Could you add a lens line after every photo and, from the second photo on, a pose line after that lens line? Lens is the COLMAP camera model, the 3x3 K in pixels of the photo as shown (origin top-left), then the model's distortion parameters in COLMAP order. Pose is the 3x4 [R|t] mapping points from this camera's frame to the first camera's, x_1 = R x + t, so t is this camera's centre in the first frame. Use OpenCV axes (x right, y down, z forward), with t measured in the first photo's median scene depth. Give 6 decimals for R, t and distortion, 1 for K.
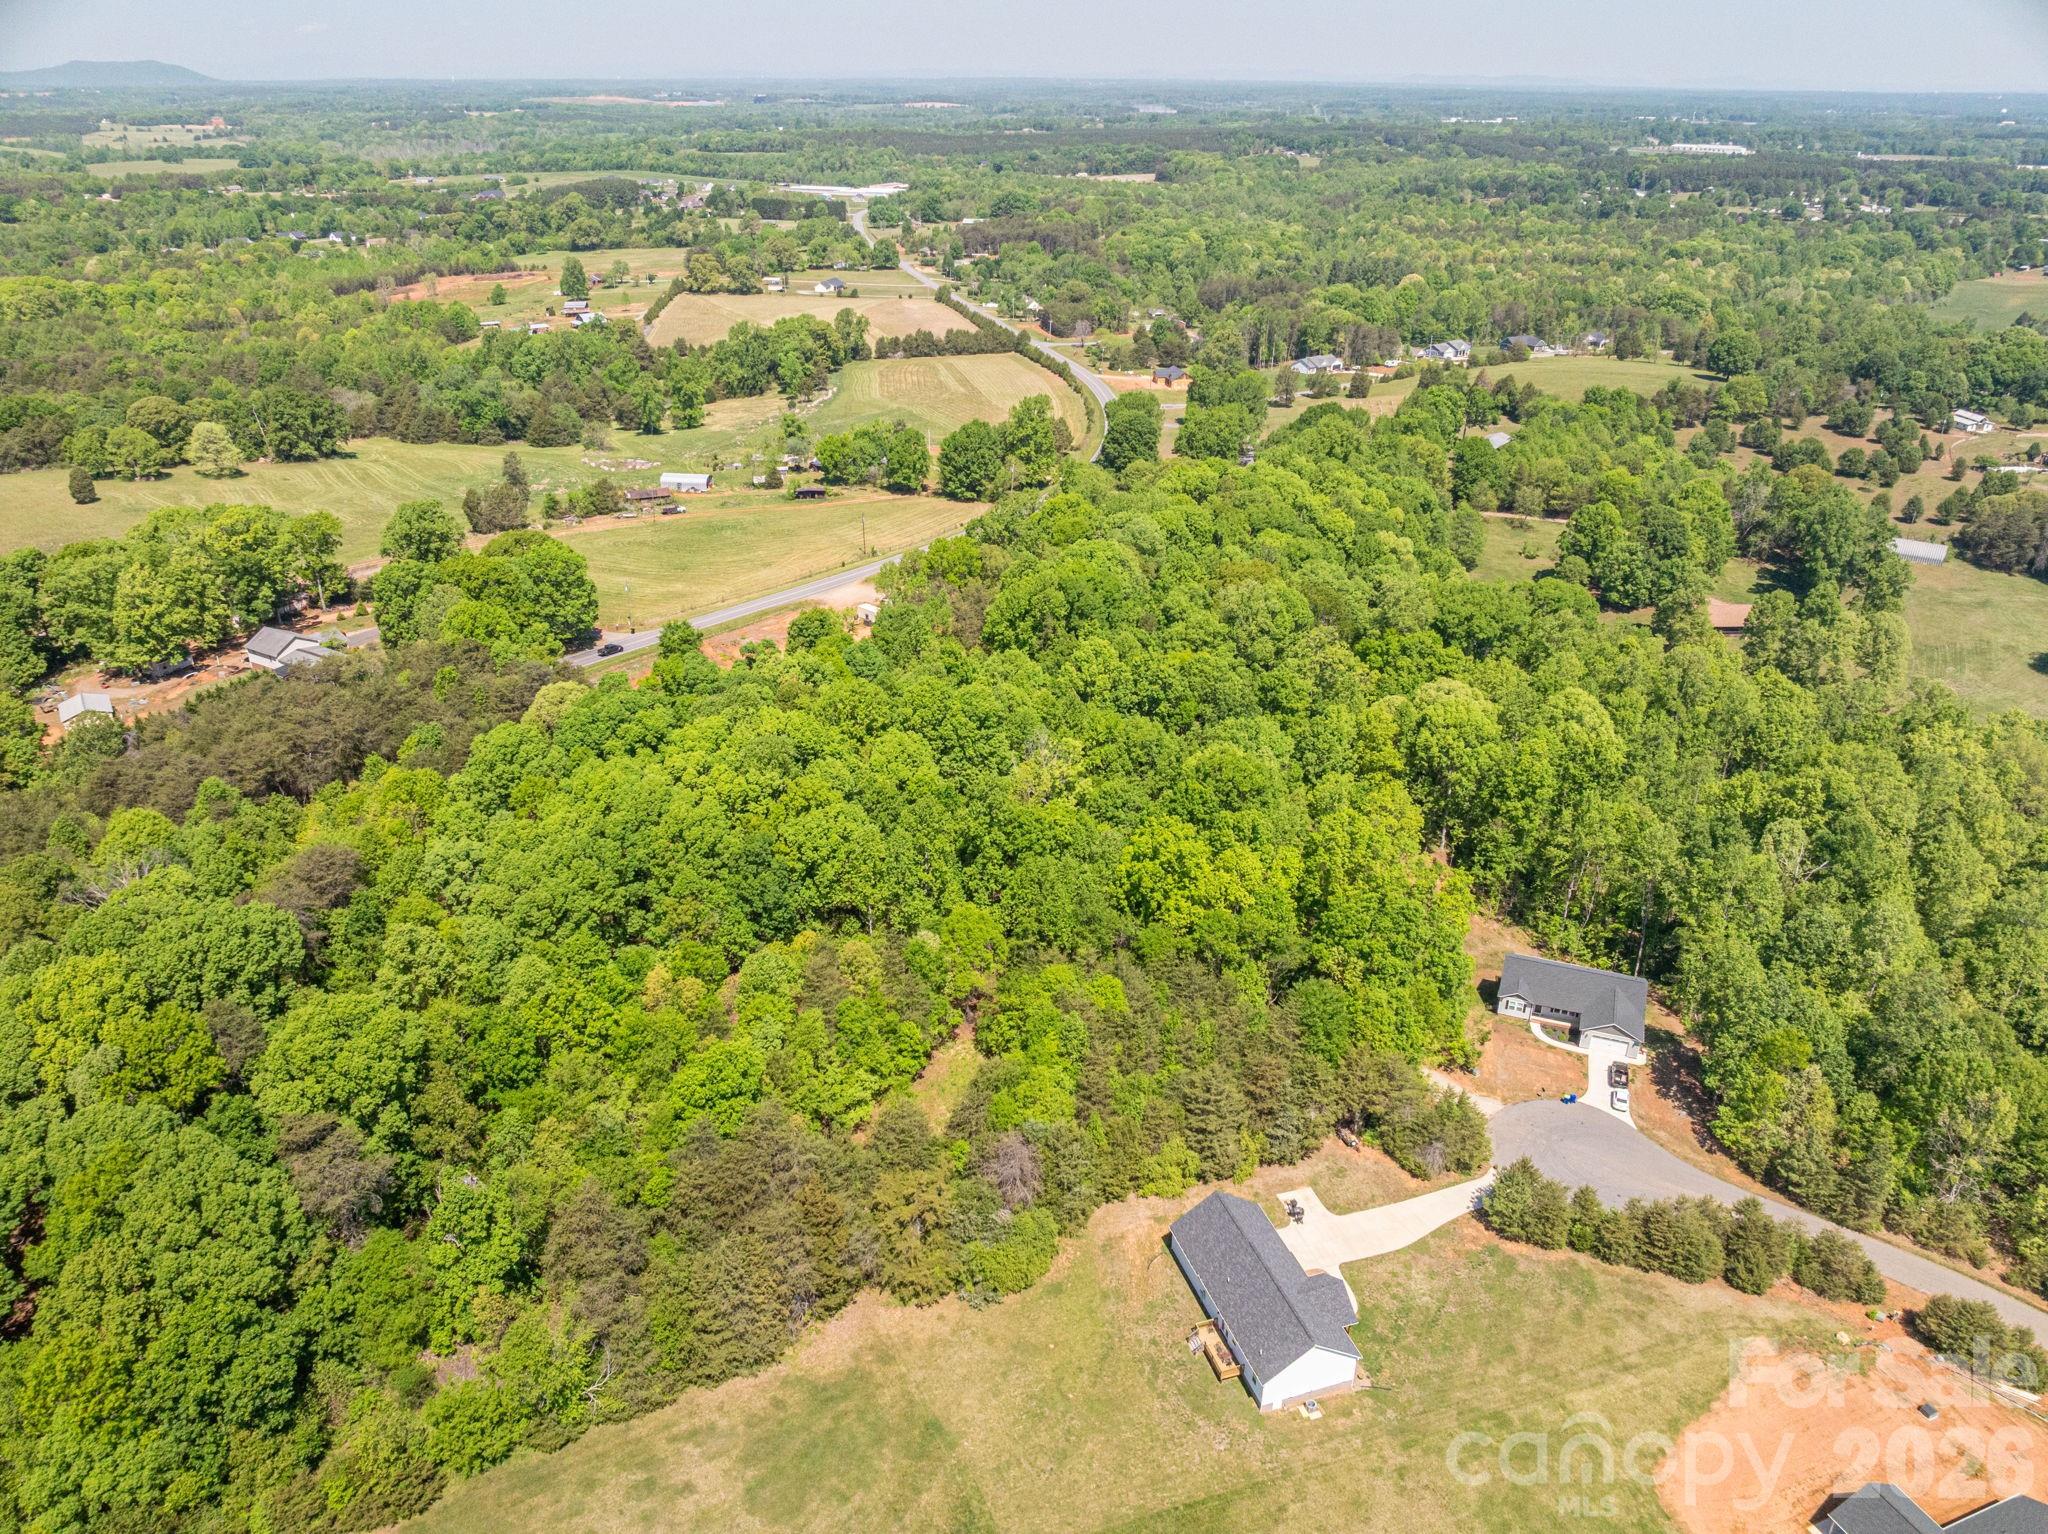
lens RADIAL K [[1426.3, 0, 1029.1], [0, 1426.3, 762.8], [0, 0, 1]] dist [-0.048863, 0.017866]
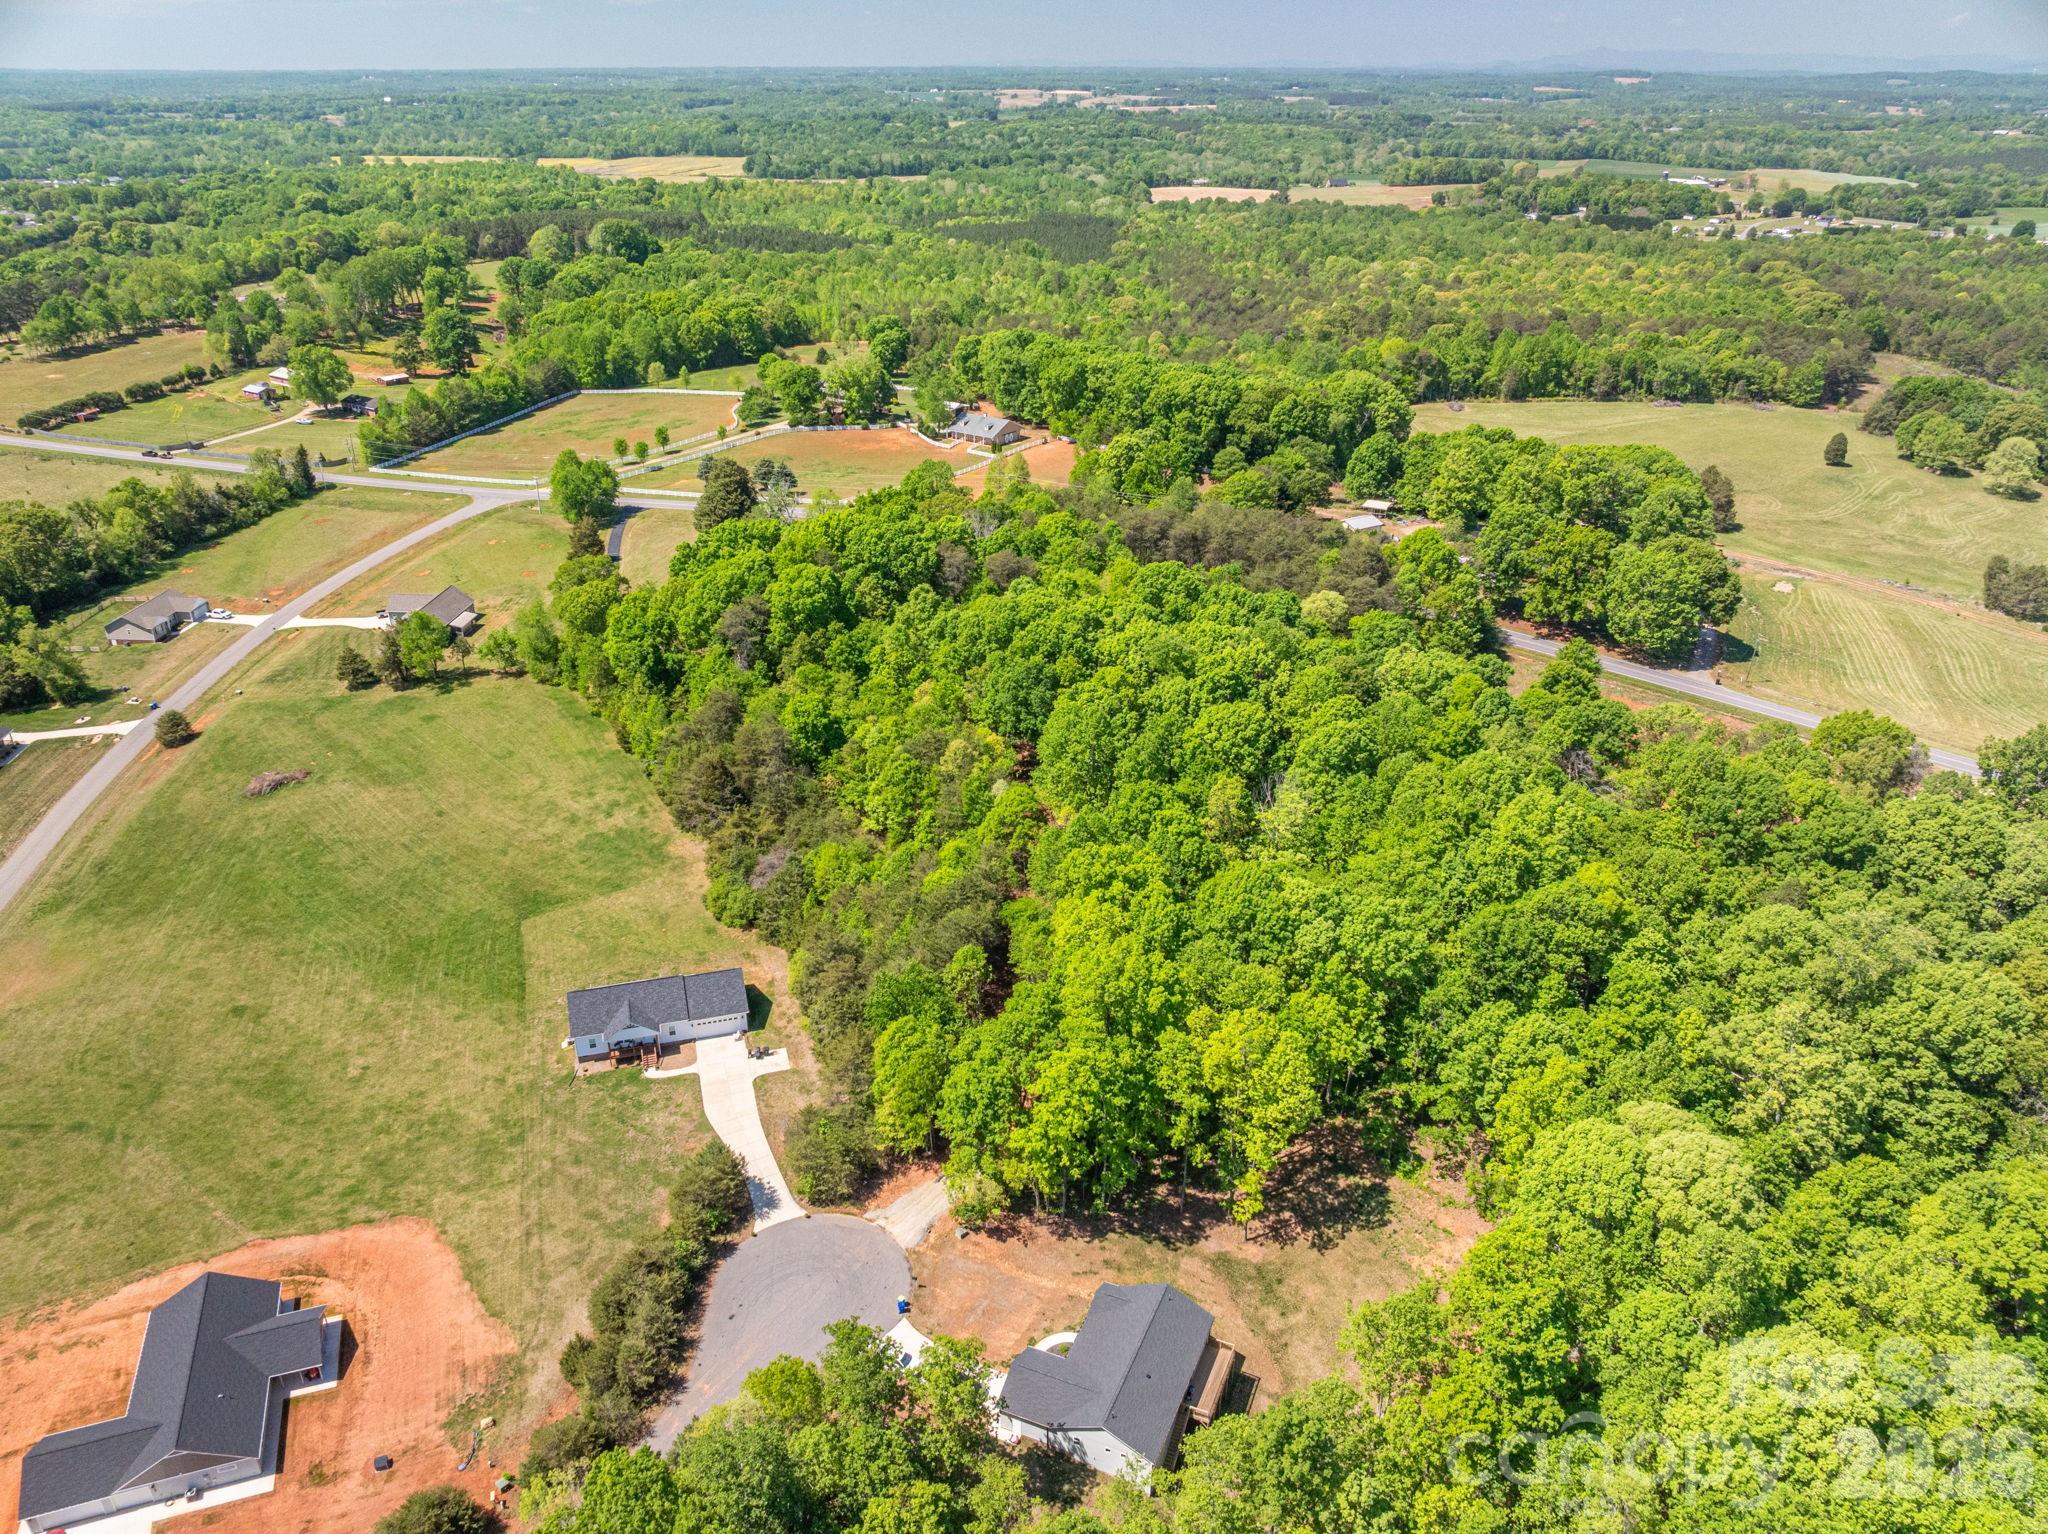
lens RADIAL K [[1410.2, 0, 1042.9], [0, 1410.2, 767.2], [0, 0, 1]] dist [-0.031535, 0.001349]
pose [[-0.018777, 0.439637, -0.897979, 0.313452], [-0.438210, 0.803659, 0.402622, -0.122339], [0.898676, 0.401063, 0.177563, 0.256379]]
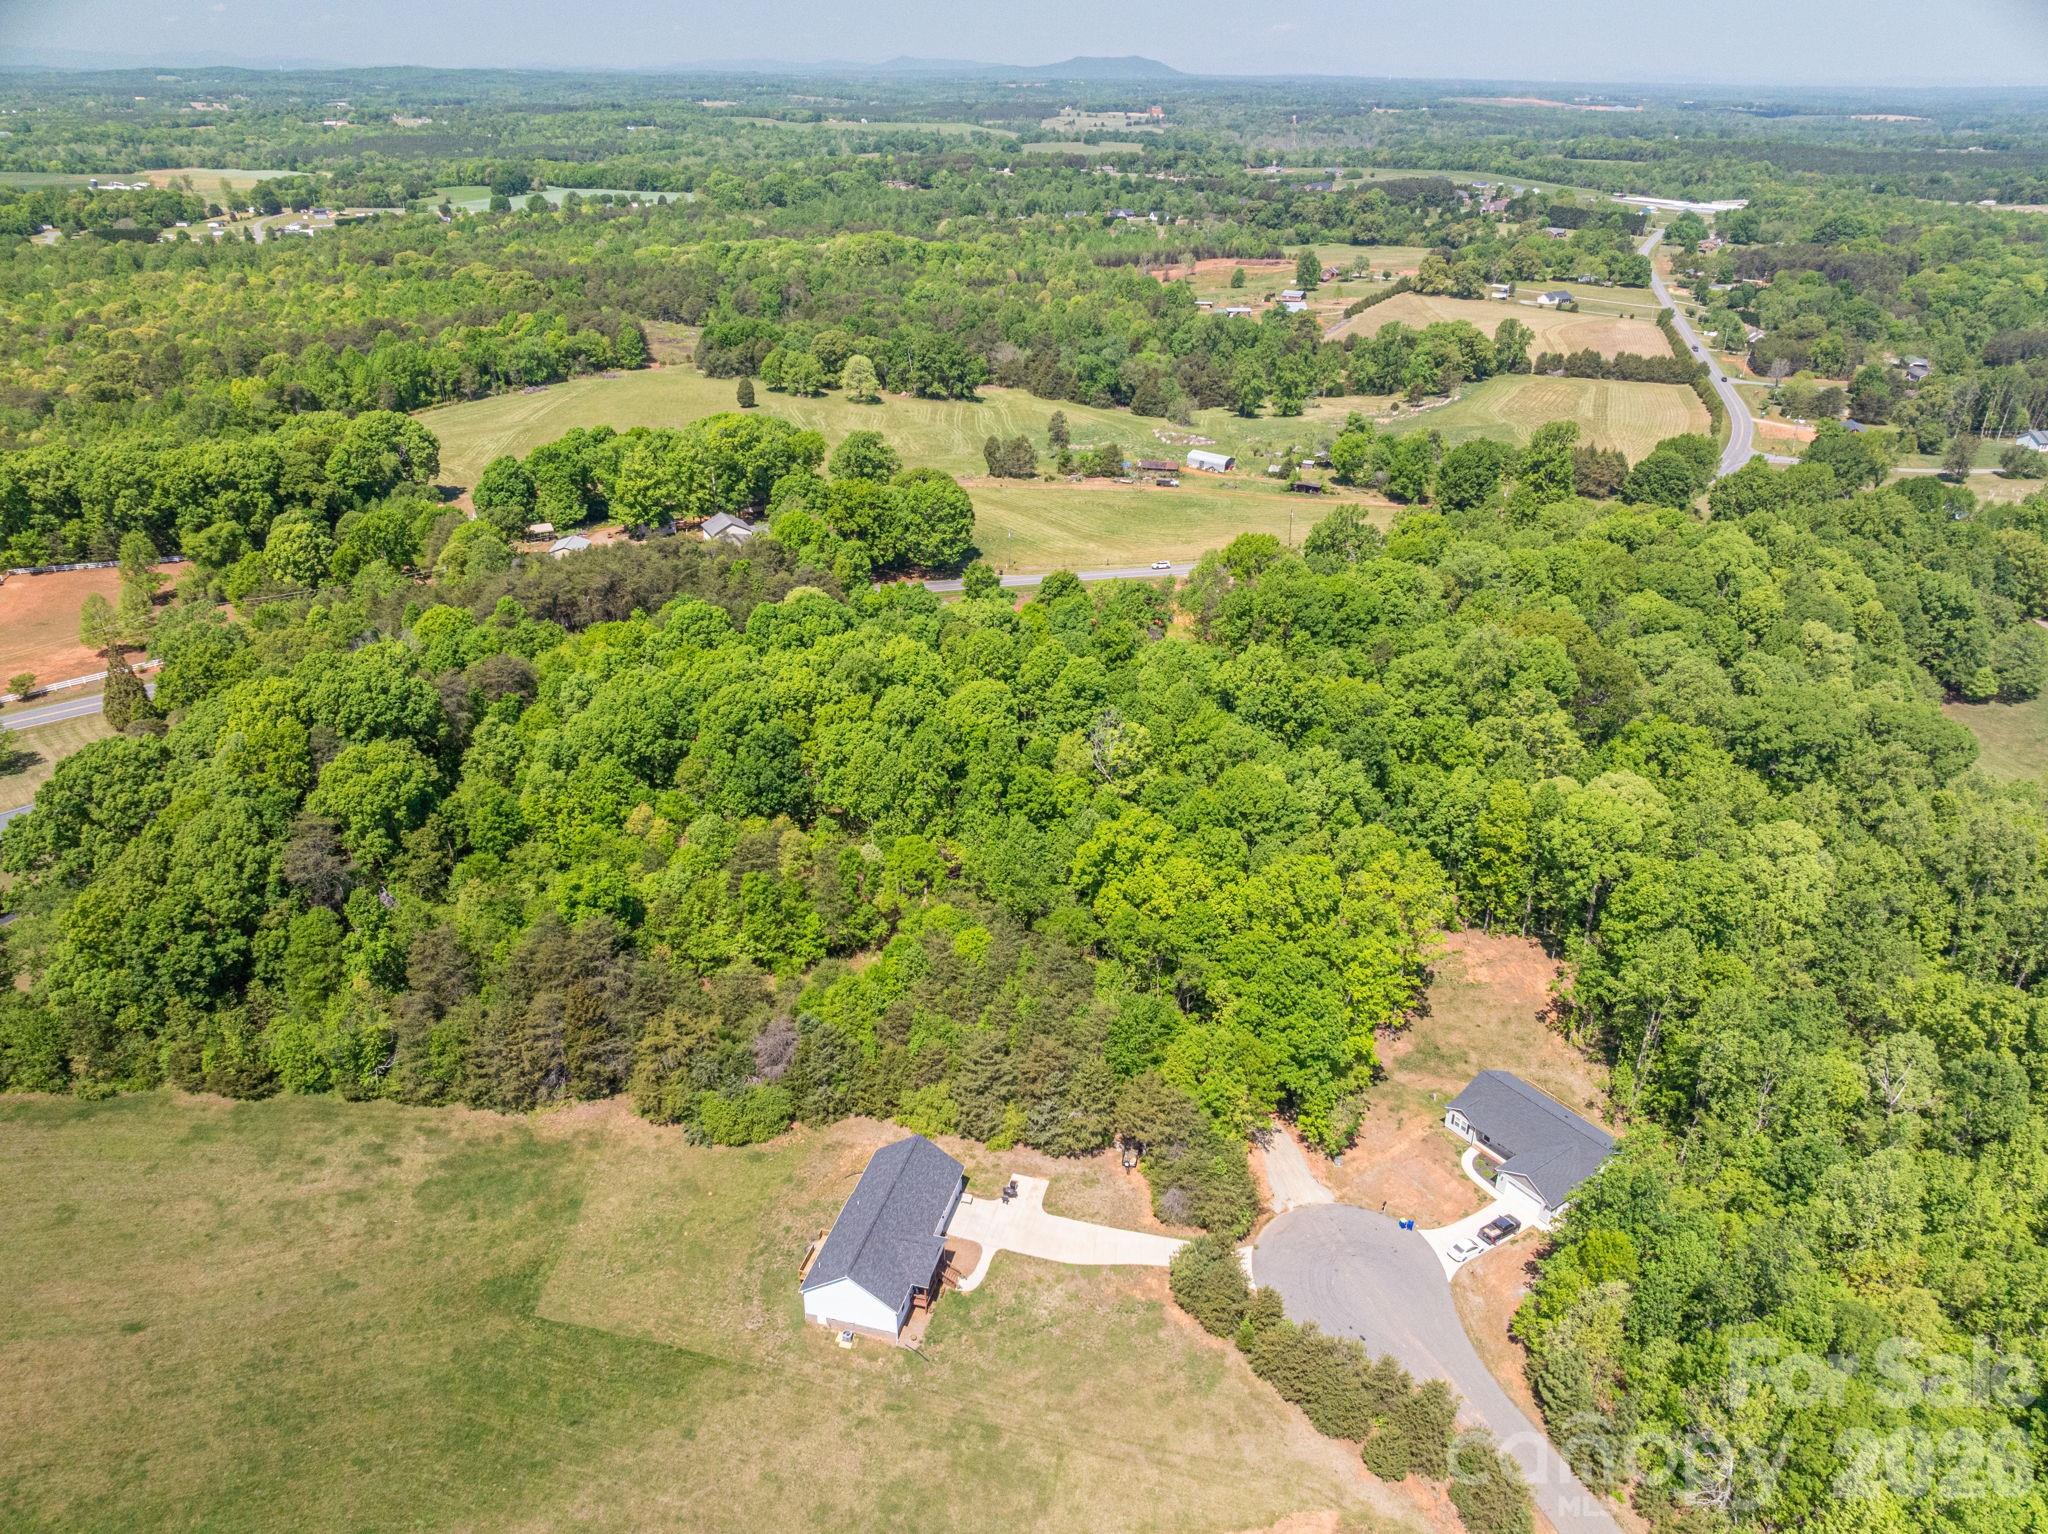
lens RADIAL K [[1426.3, 0, 1029.1], [0, 1426.3, 762.8], [0, 0, 1]] dist [-0.048863, 0.017866]
pose [[0.837716, 0.238080, -0.491477, 0.176164], [-0.238273, 0.969131, 0.063329, -0.013492], [0.491383, 0.064054, 0.868585, 0.030329]]
